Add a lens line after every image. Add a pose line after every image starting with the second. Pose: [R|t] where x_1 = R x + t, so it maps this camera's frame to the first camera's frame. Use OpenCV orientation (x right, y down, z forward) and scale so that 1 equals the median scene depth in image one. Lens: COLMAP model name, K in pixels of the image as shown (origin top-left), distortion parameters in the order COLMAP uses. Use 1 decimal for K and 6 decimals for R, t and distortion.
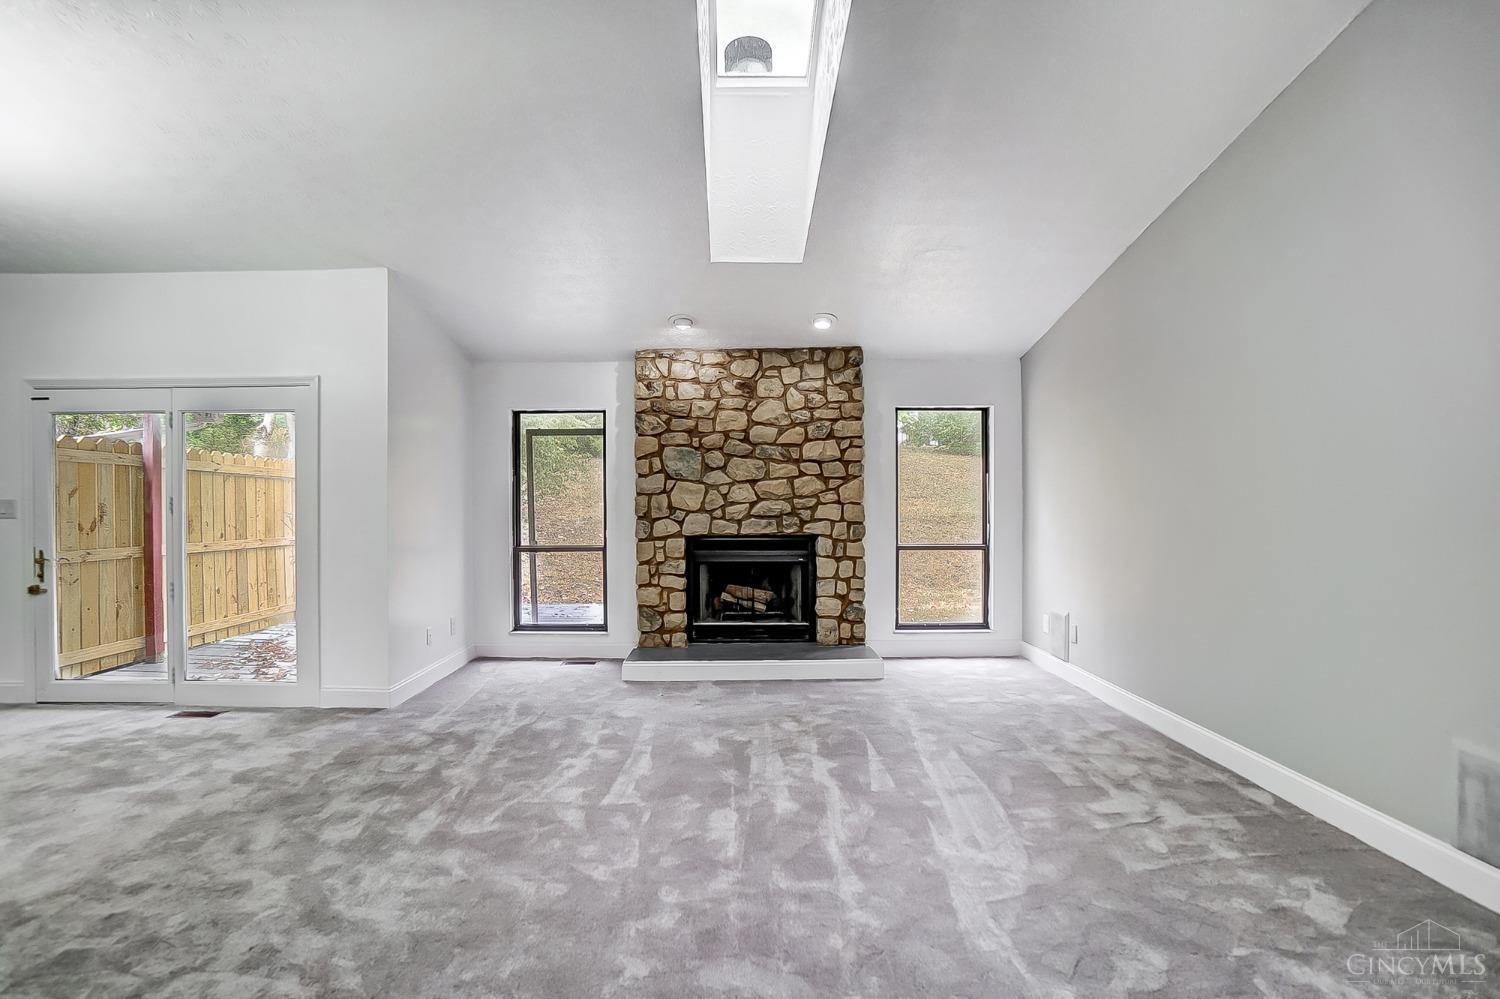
lens RADIAL K [[654.9, 0, 722.8], [0, 654.9, 507.6], [0, 0, 1]] dist [-0.060139, 0.021402]
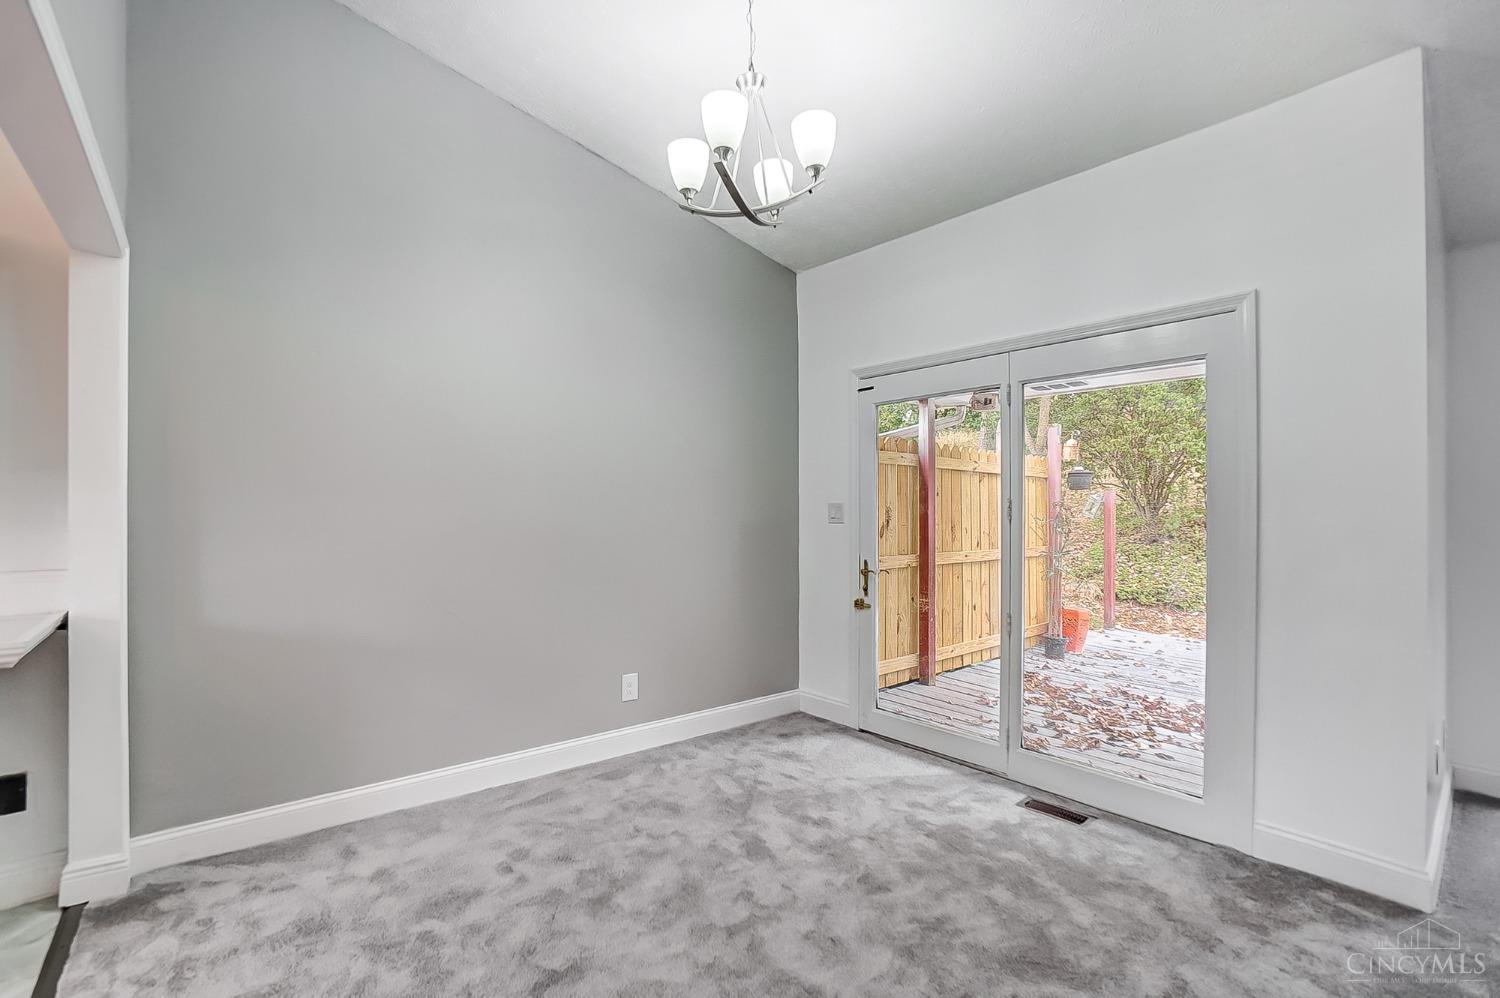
lens RADIAL K [[658.2, 0, 750.6], [0, 658.2, 509.6], [0, 0, 1]] dist [-0.054925, 0.022129]
pose [[0.659318, 0.003680, -0.751855, -0.387283], [-0.006135, 0.999981, -0.000486, -0.001214], [0.751839, 0.004933, 0.659328, 0.208296]]
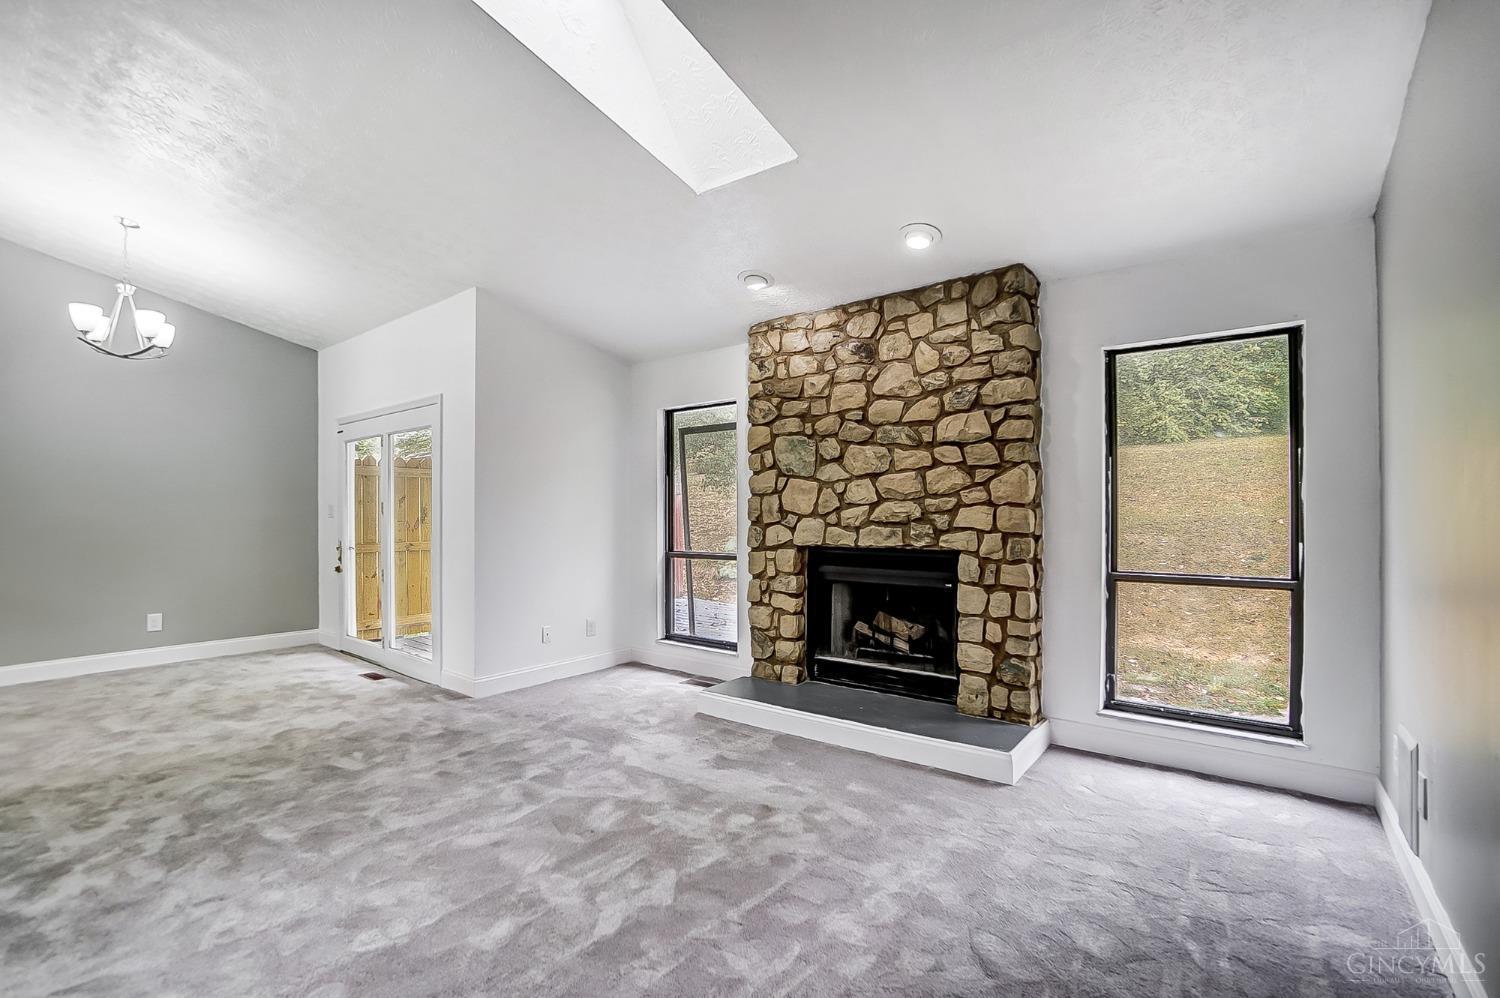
lens RADIAL K [[658.2, 0, 750.6], [0, 658.2, 509.6], [0, 0, 1]] dist [-0.054925, 0.022129]
pose [[0.795608, -0.000099, -0.605812, 0.387352], [-0.004282, 0.999974, -0.005788, 0.003338], [0.605797, 0.007199, 0.795586, 0.322766]]
